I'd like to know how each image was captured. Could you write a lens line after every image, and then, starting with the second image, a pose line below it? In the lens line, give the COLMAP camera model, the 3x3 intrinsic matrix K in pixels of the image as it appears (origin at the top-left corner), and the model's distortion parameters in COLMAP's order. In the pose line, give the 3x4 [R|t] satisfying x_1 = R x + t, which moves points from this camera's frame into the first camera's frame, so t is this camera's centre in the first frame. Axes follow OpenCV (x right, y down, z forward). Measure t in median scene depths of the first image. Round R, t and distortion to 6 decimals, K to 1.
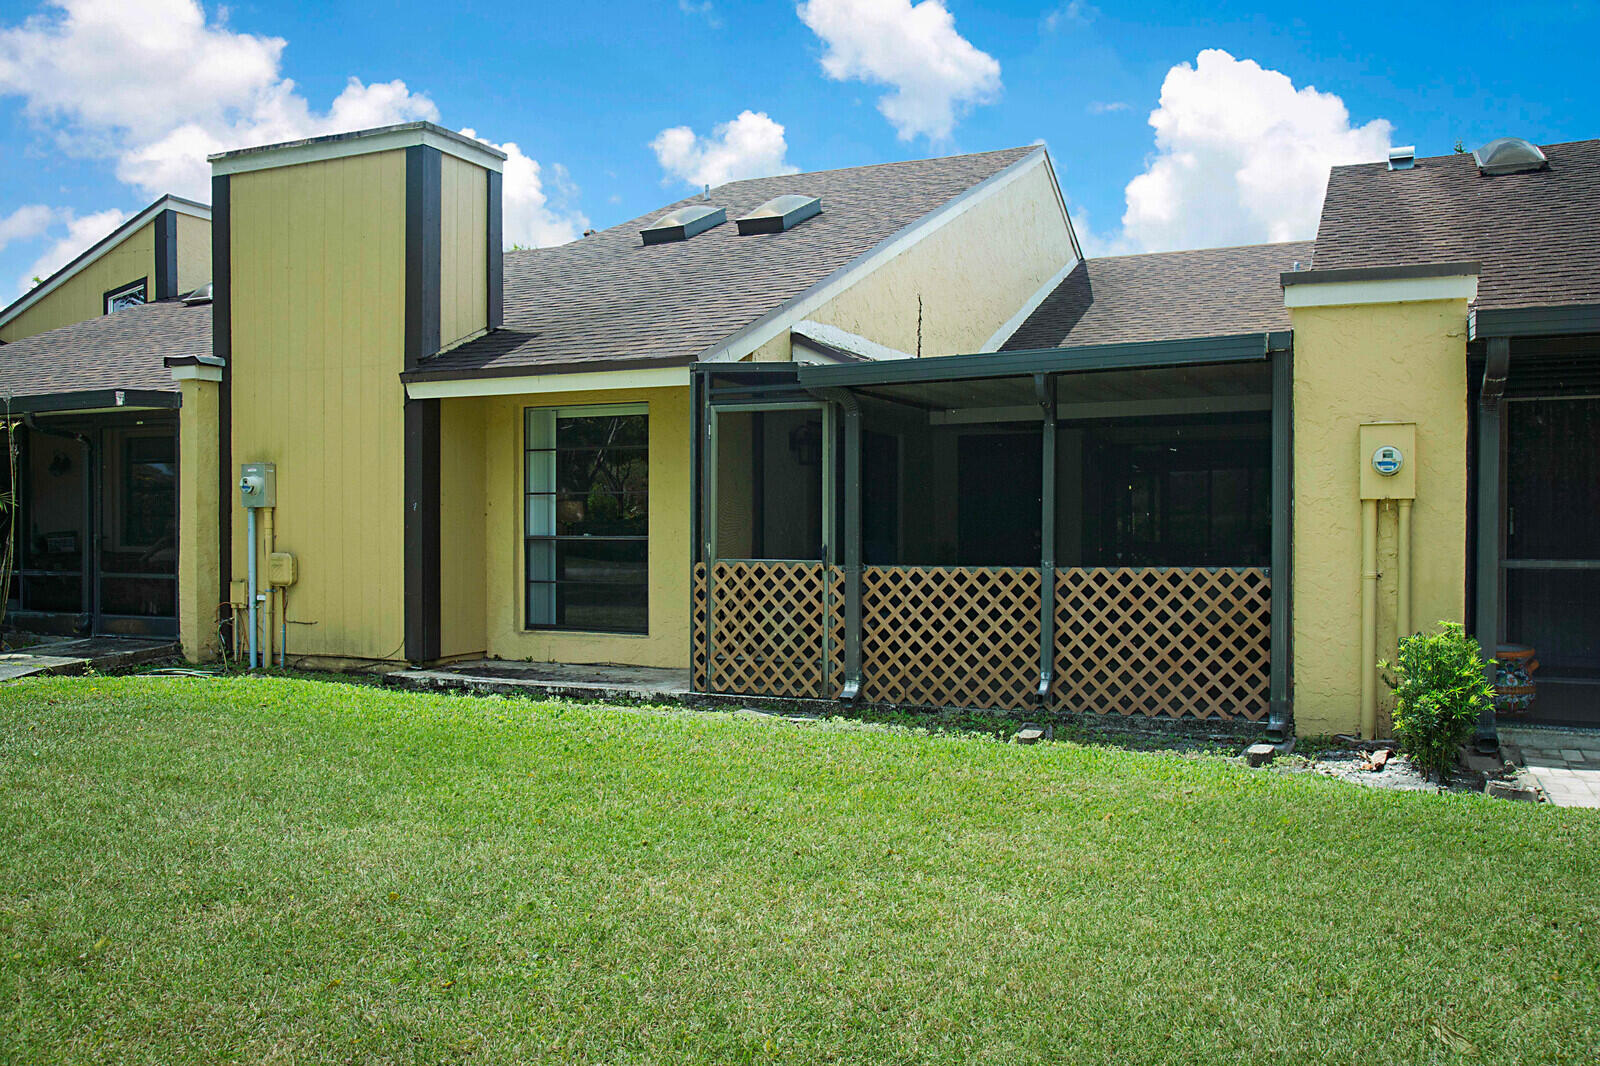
lens RADIAL K [[1338.4, 0, 800.7], [0, 1338.4, 532.9], [0, 0, 1]] dist [-0.001761, -0.003675]
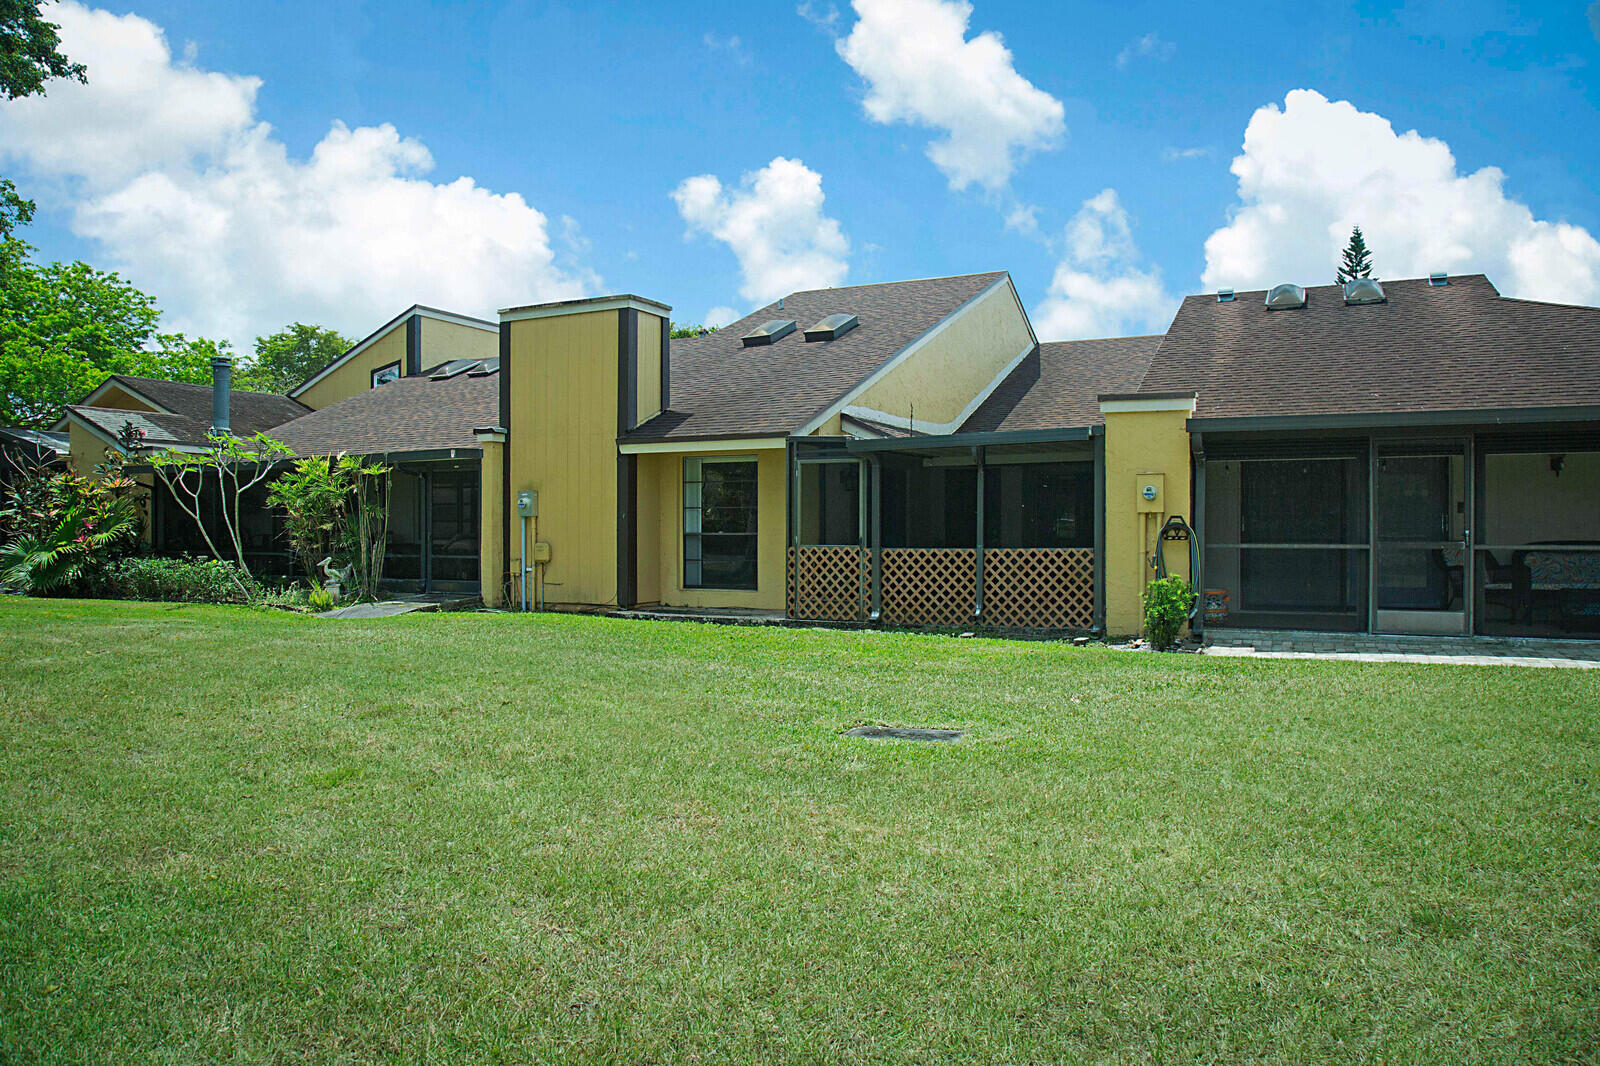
lens RADIAL K [[1126.4, 0, 800.7], [0, 1126.4, 537.5], [0, 0, 1]] dist [-0.072252, -0.001341]
pose [[0.999413, -0.000301, -0.034247, -0.009332], [0.000400, 0.999996, 0.002880, 0.004262], [0.034246, -0.002892, 0.999409, -0.442847]]
